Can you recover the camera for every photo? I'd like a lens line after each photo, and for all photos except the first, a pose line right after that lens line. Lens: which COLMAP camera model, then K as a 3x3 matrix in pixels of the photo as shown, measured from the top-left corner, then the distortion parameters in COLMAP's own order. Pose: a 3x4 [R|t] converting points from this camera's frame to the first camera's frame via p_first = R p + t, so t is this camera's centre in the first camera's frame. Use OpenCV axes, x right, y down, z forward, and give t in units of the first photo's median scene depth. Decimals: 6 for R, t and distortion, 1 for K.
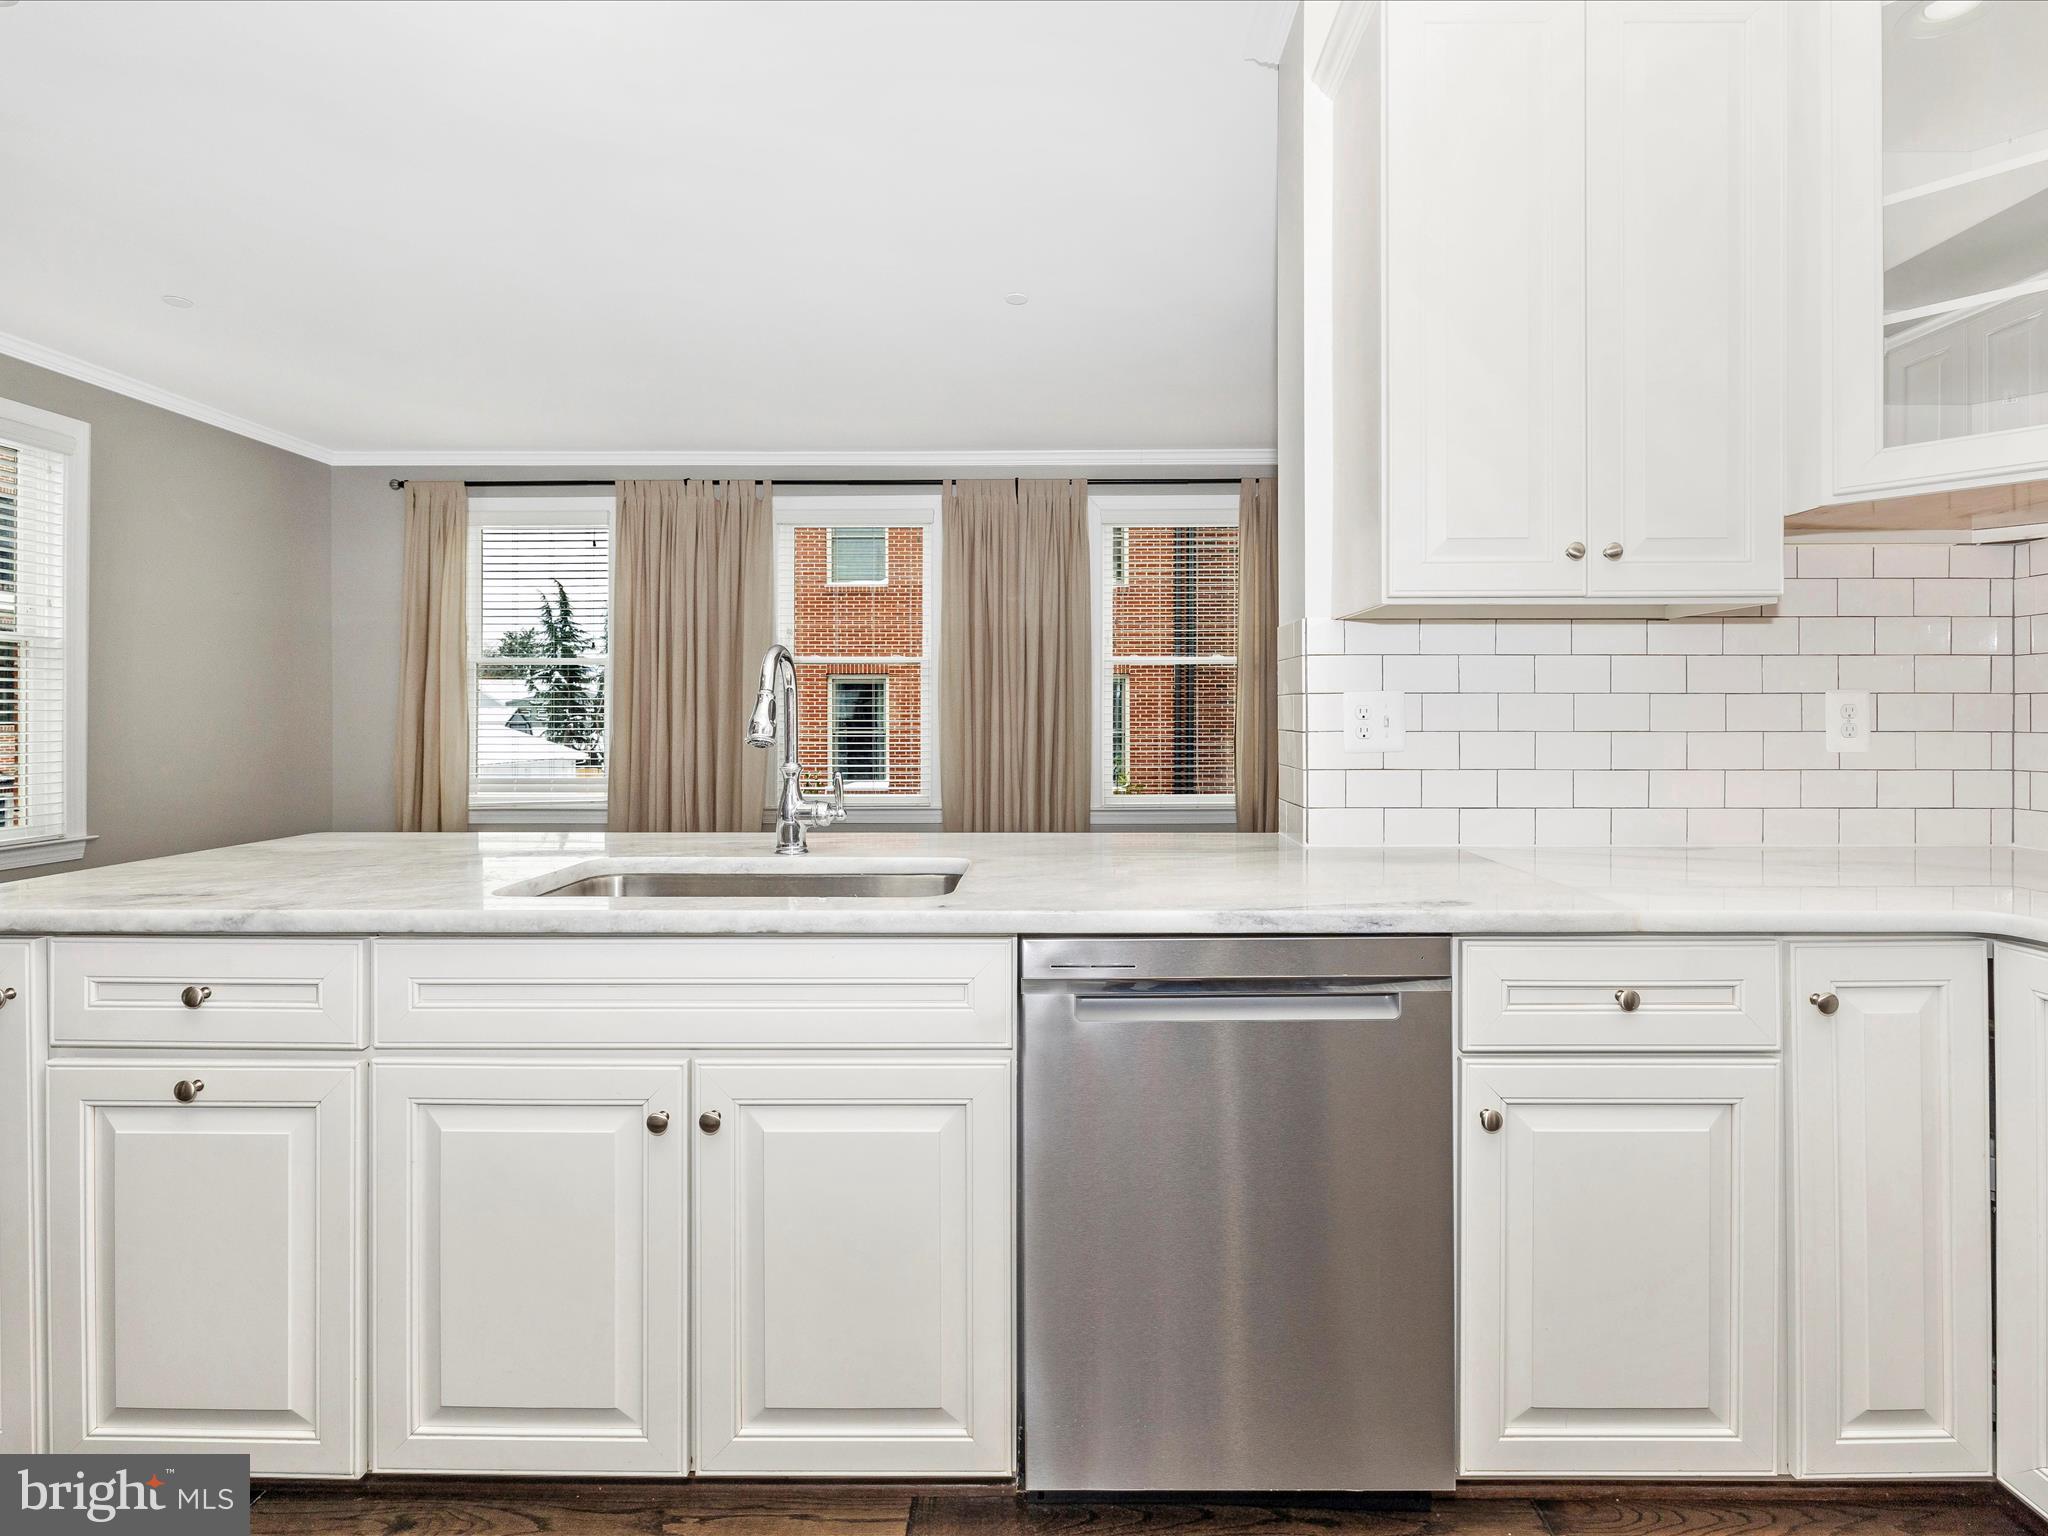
lens RADIAL K [[963.8, 0, 1028.9], [0, 963.8, 753.6], [0, 0, 1]] dist [-0.010520, -0.000525]
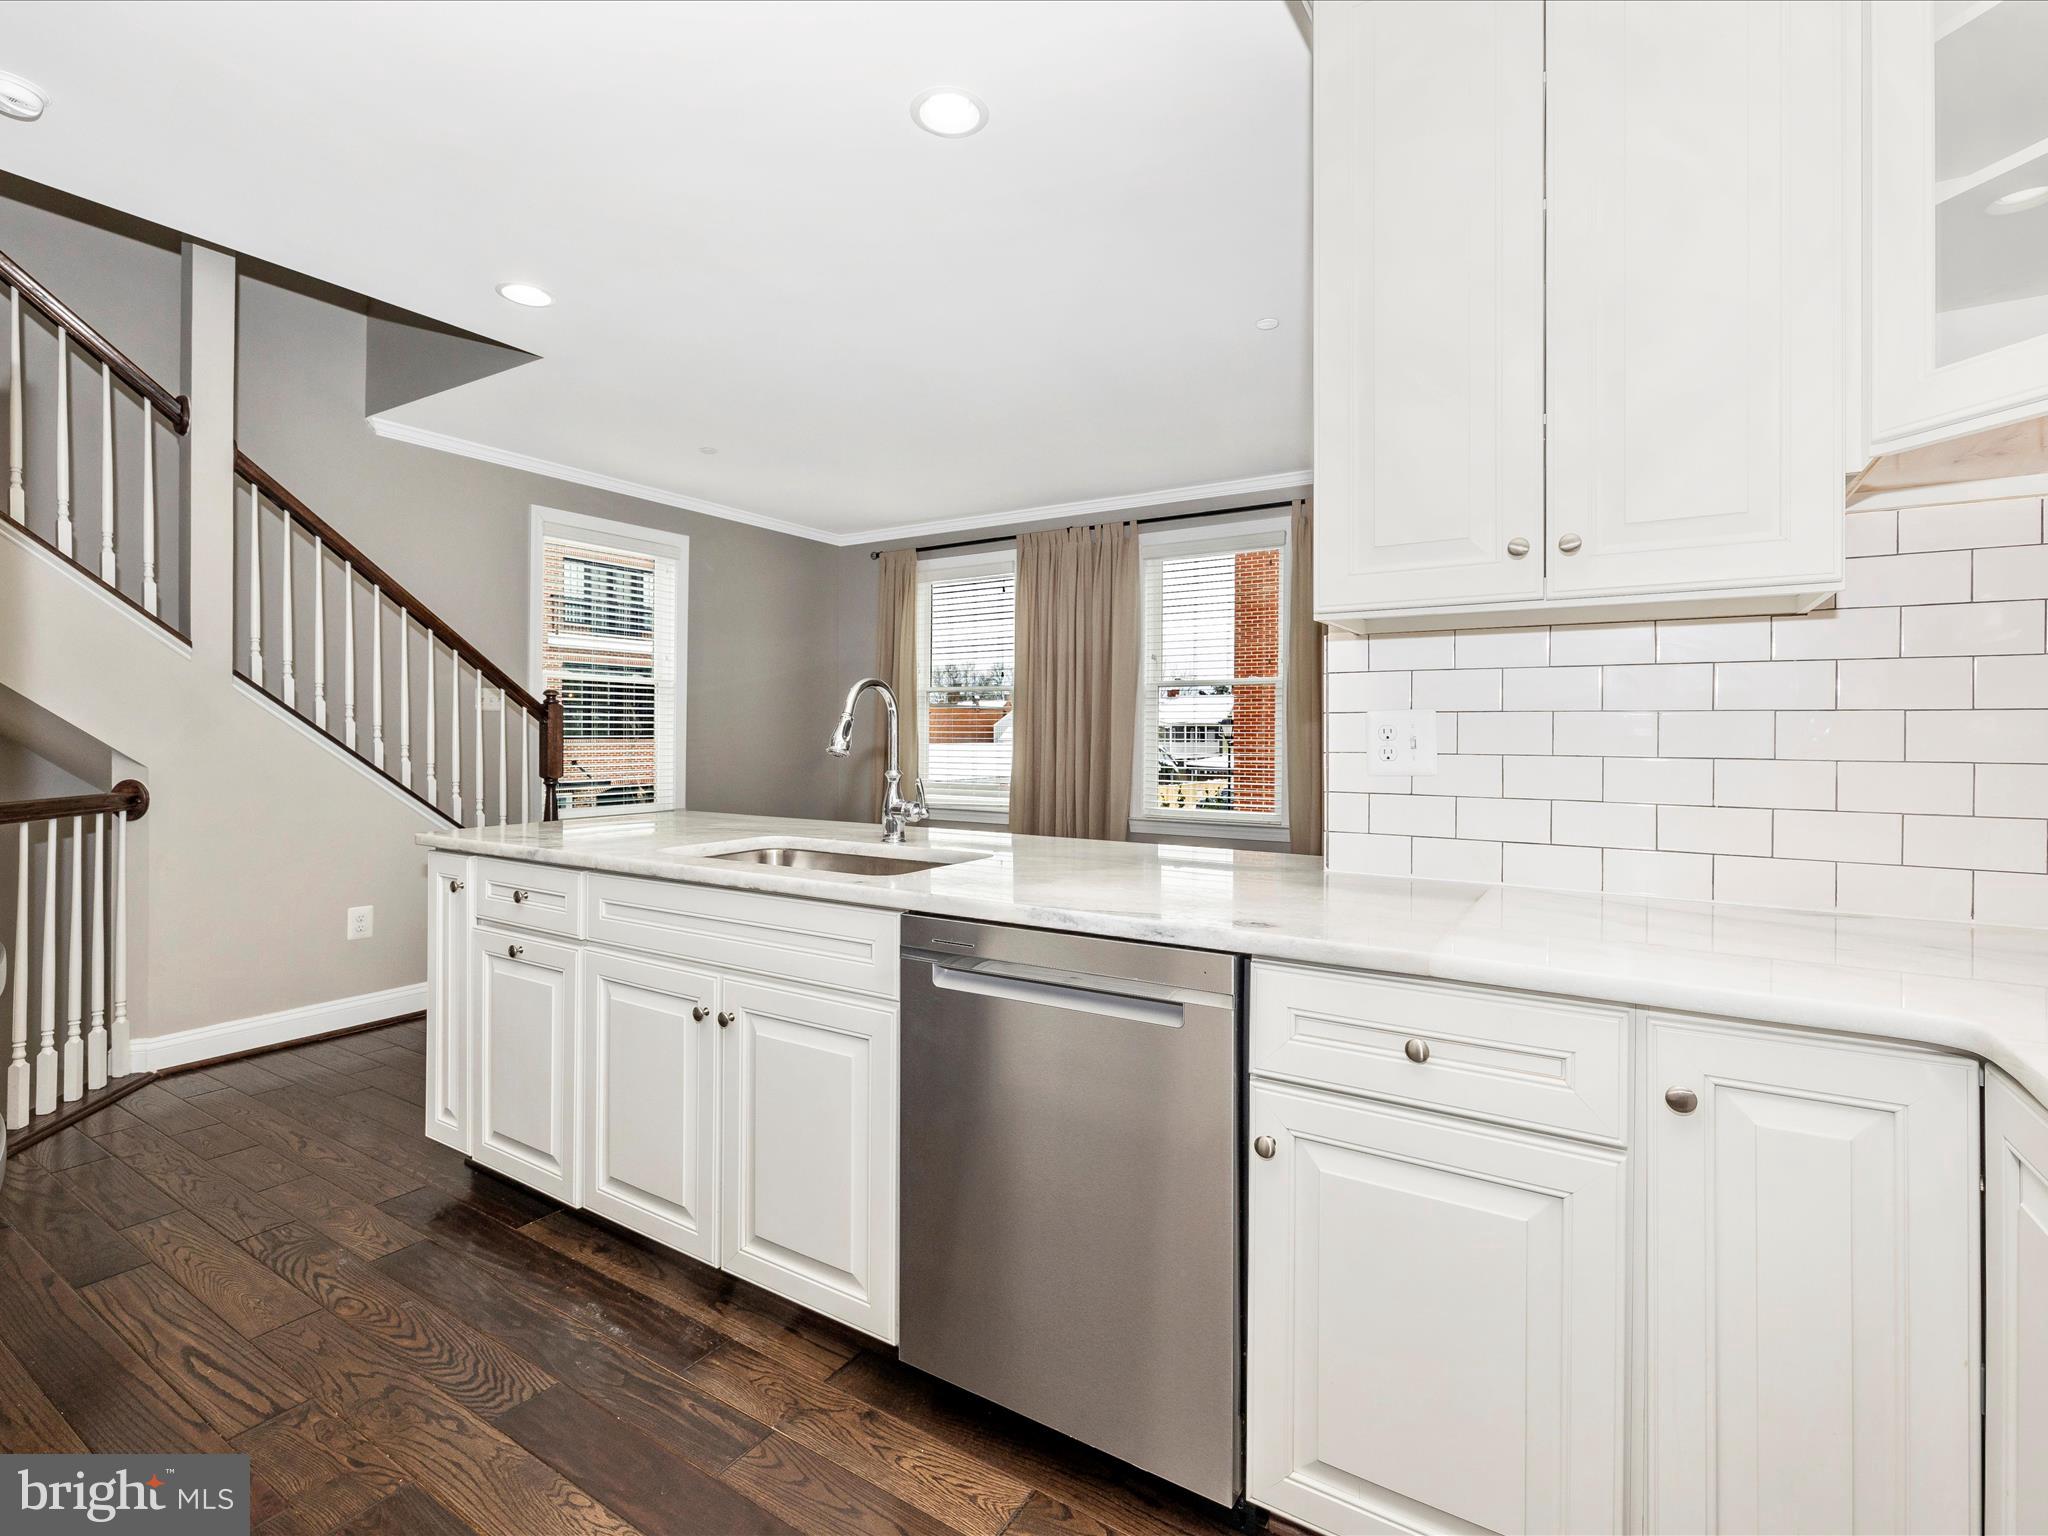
lens RADIAL K [[963.8, 0, 1027.2], [0, 963.8, 752.7], [0, 0, 1]] dist [-0.010520, -0.000525]
pose [[0.847652, 0.015590, -0.530323, 0.544400], [-0.026836, 0.999549, -0.013509, -0.001355], [0.529873, 0.025683, 0.847688, 0.018040]]
